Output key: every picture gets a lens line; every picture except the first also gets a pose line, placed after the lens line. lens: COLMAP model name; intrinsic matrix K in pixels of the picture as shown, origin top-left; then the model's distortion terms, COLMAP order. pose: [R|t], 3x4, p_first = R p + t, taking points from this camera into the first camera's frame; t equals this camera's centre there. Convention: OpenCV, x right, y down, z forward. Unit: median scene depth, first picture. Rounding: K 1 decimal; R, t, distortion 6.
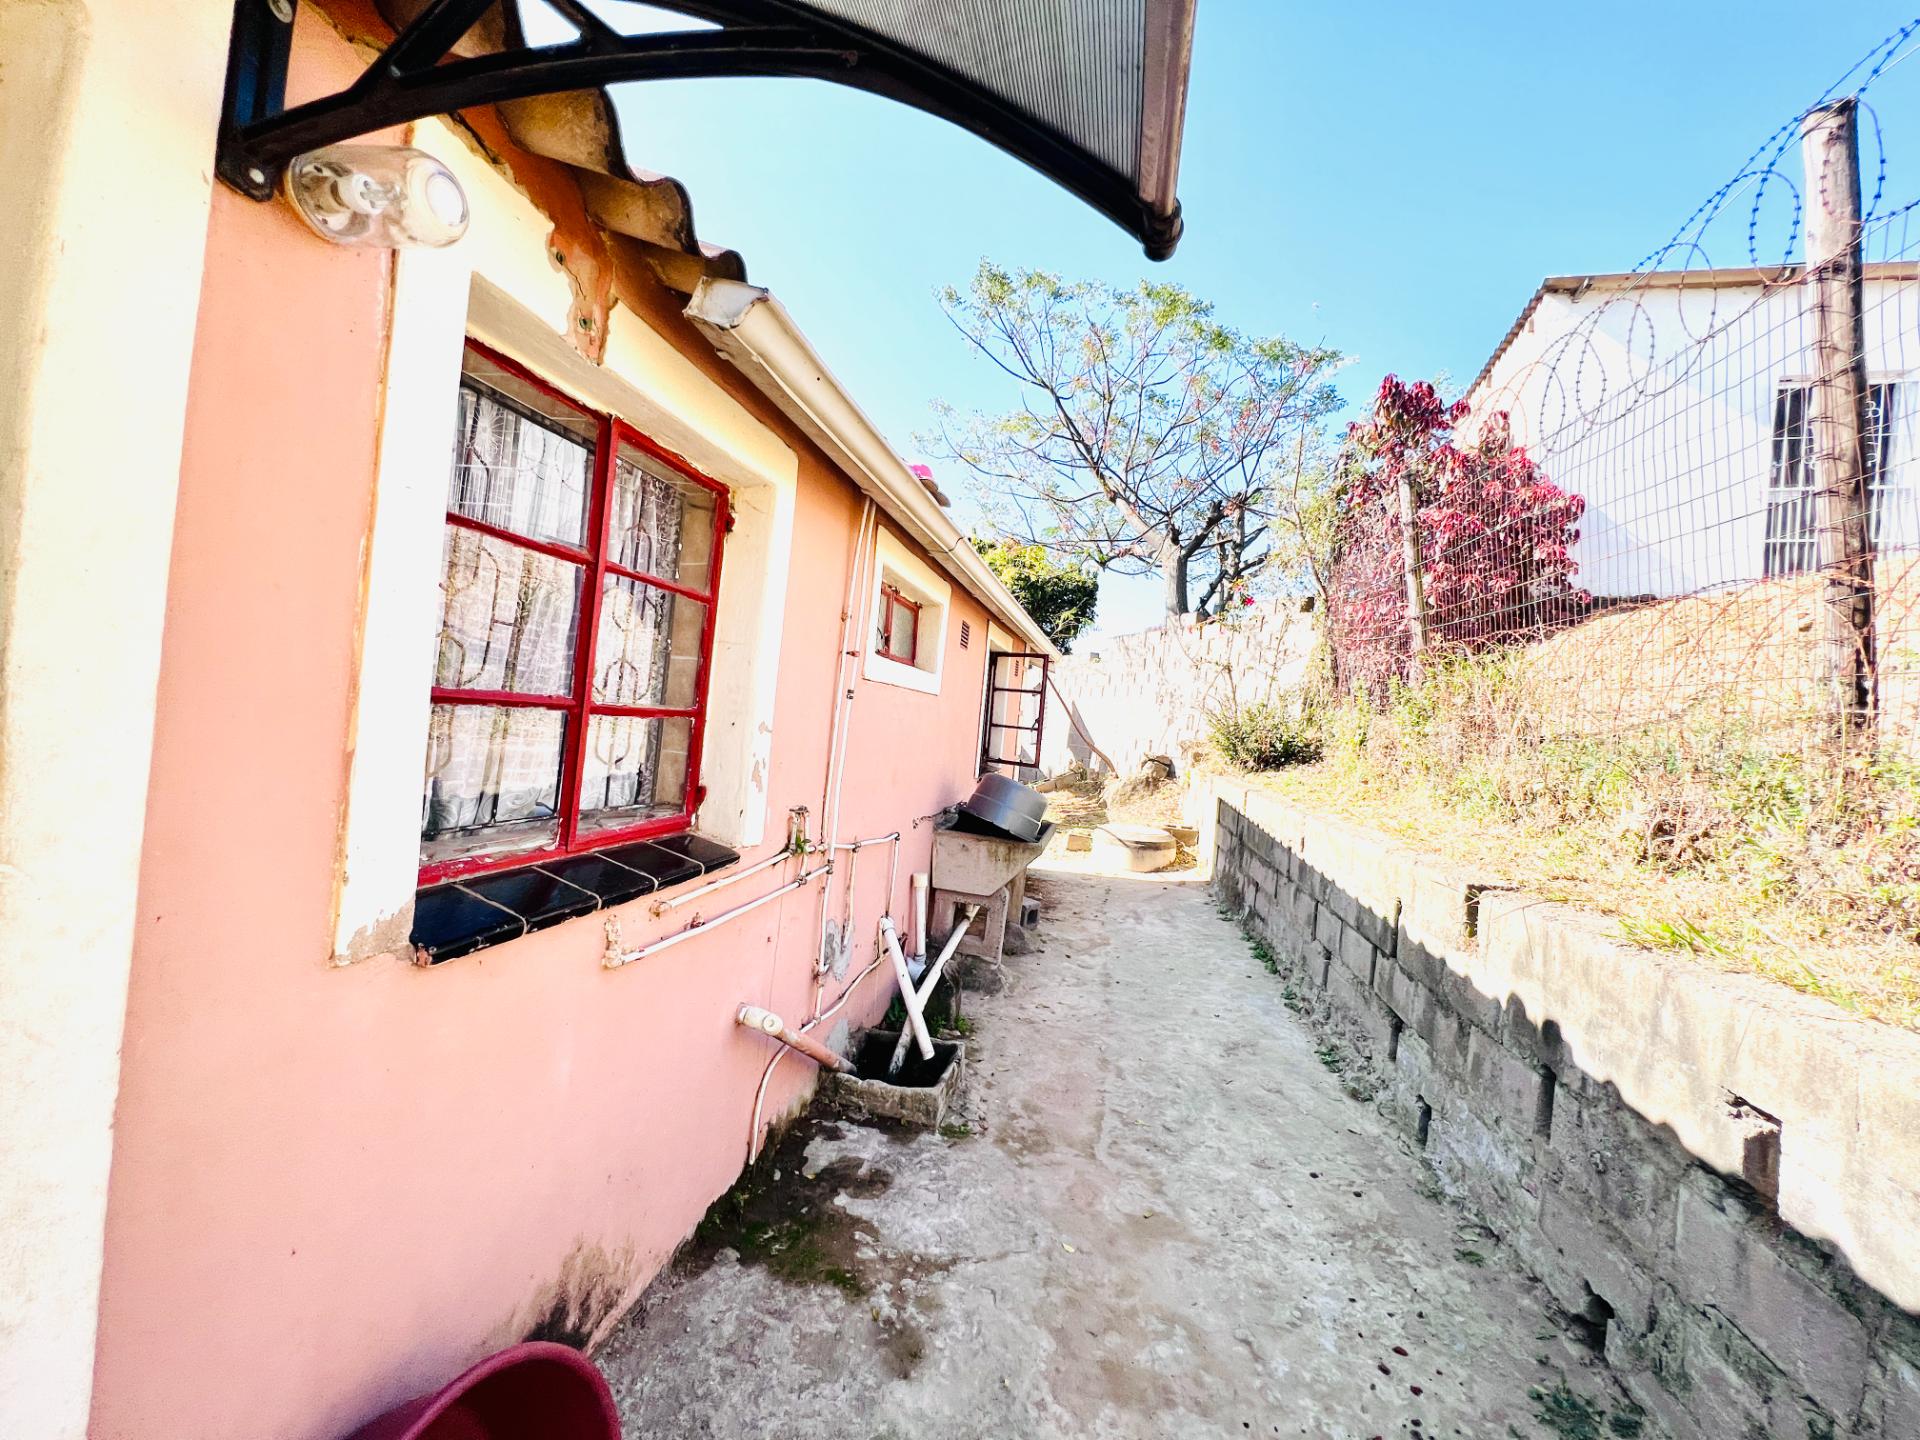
lens RADIAL K [[766.5, 0, 955.9], [0, 766.5, 711.0], [0, 0, 1]] dist [-0.003180, 0.000784]
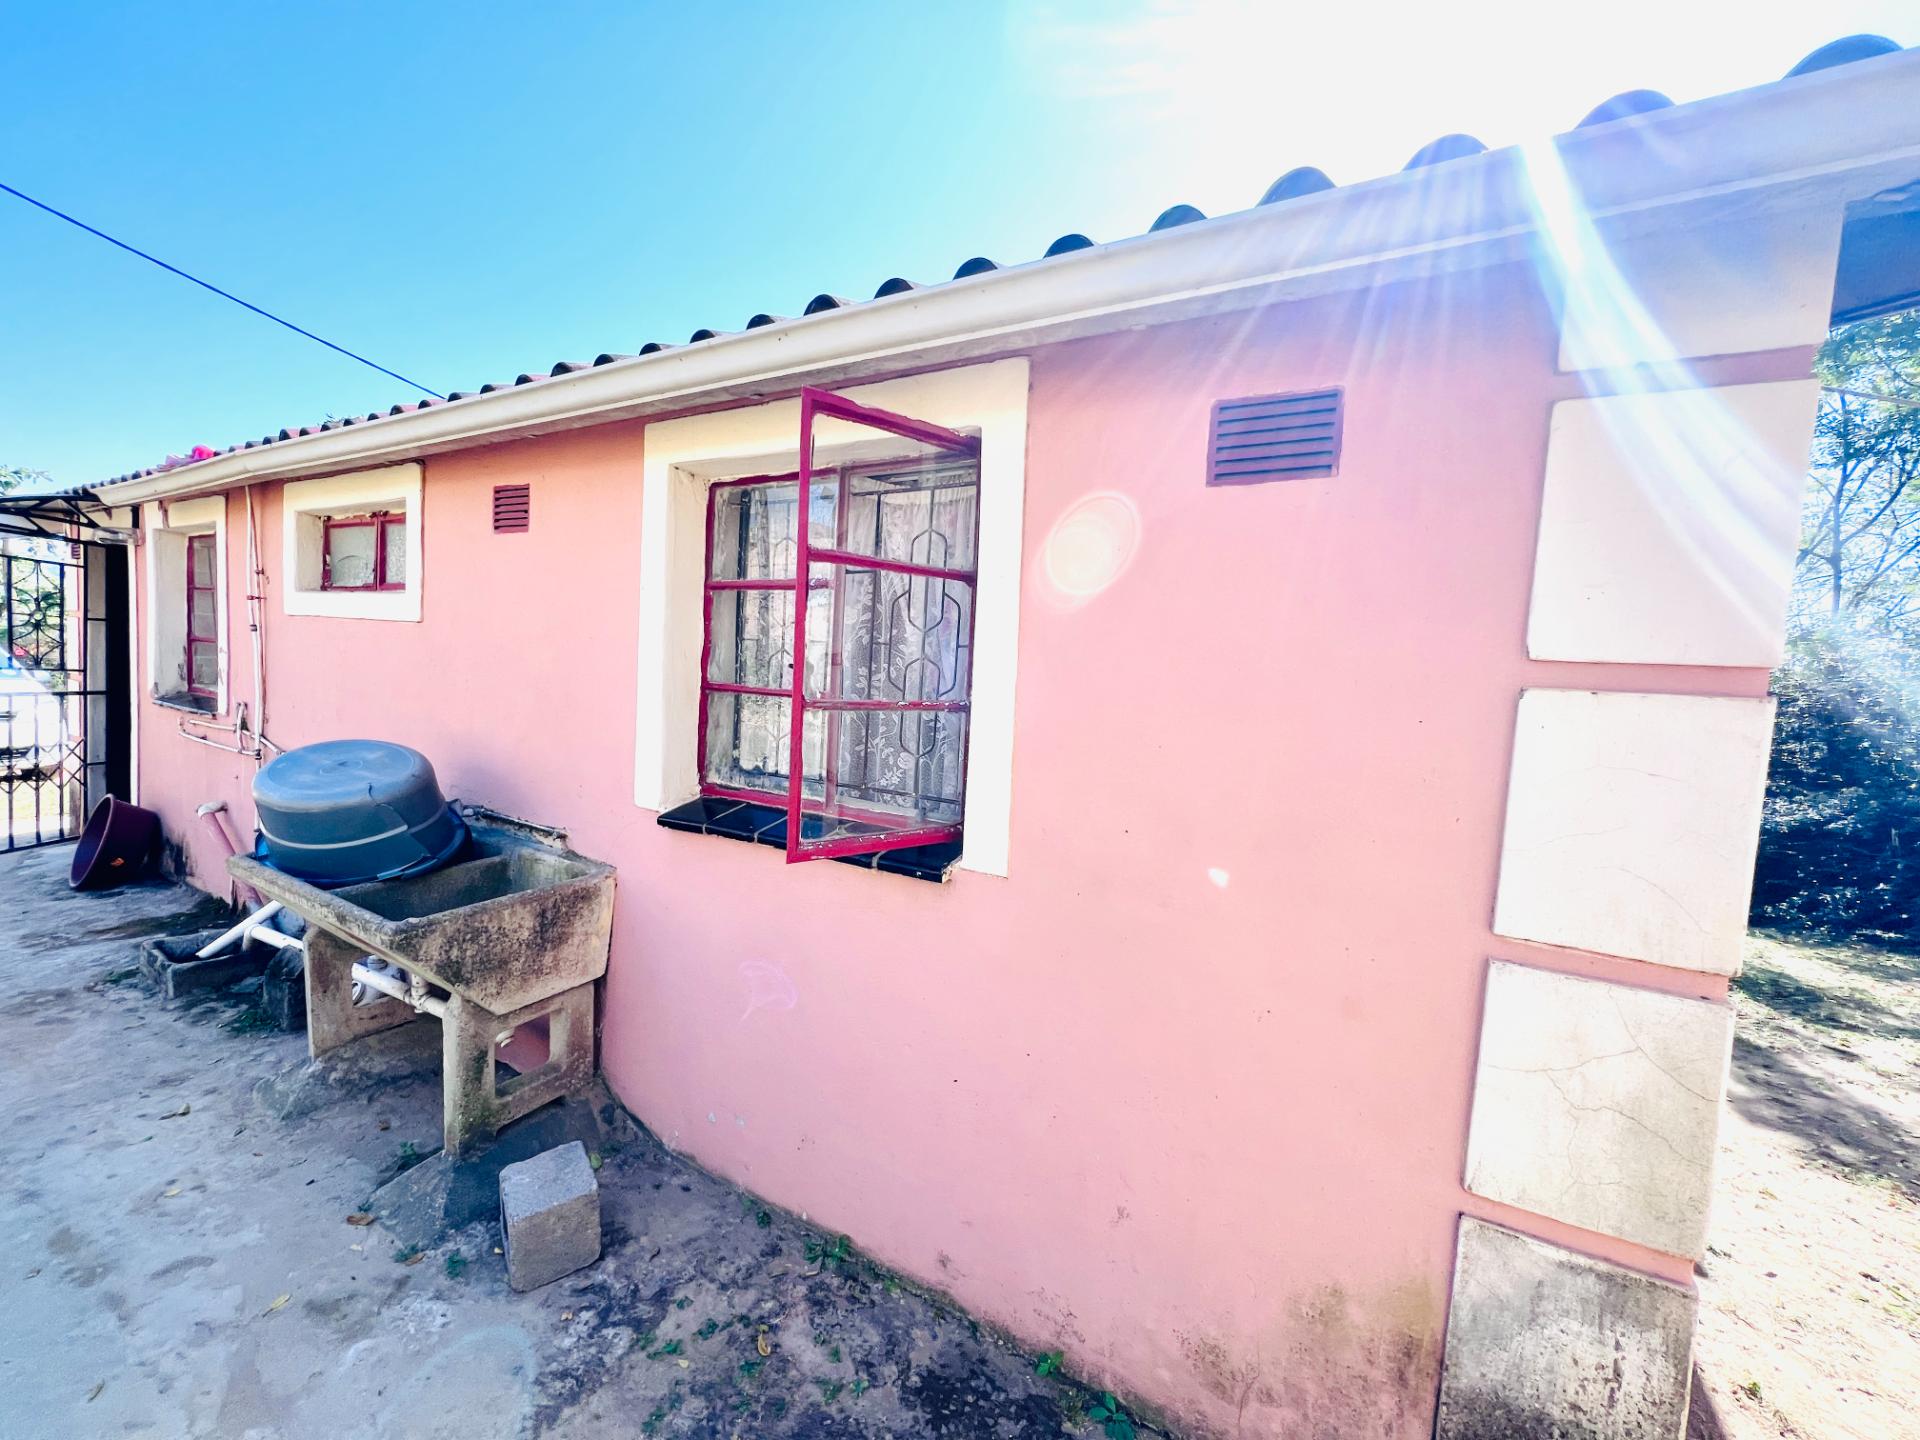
lens RADIAL K [[766.5, 0, 952.1], [0, 766.5, 729.9], [0, 0, 1]] dist [-0.003180, 0.000784]
pose [[-0.309173, -0.059924, -0.949116, 0.579440], [-0.092691, 0.995160, -0.032637, 0.069080], [0.946478, 0.077884, -0.313231, 1.988818]]
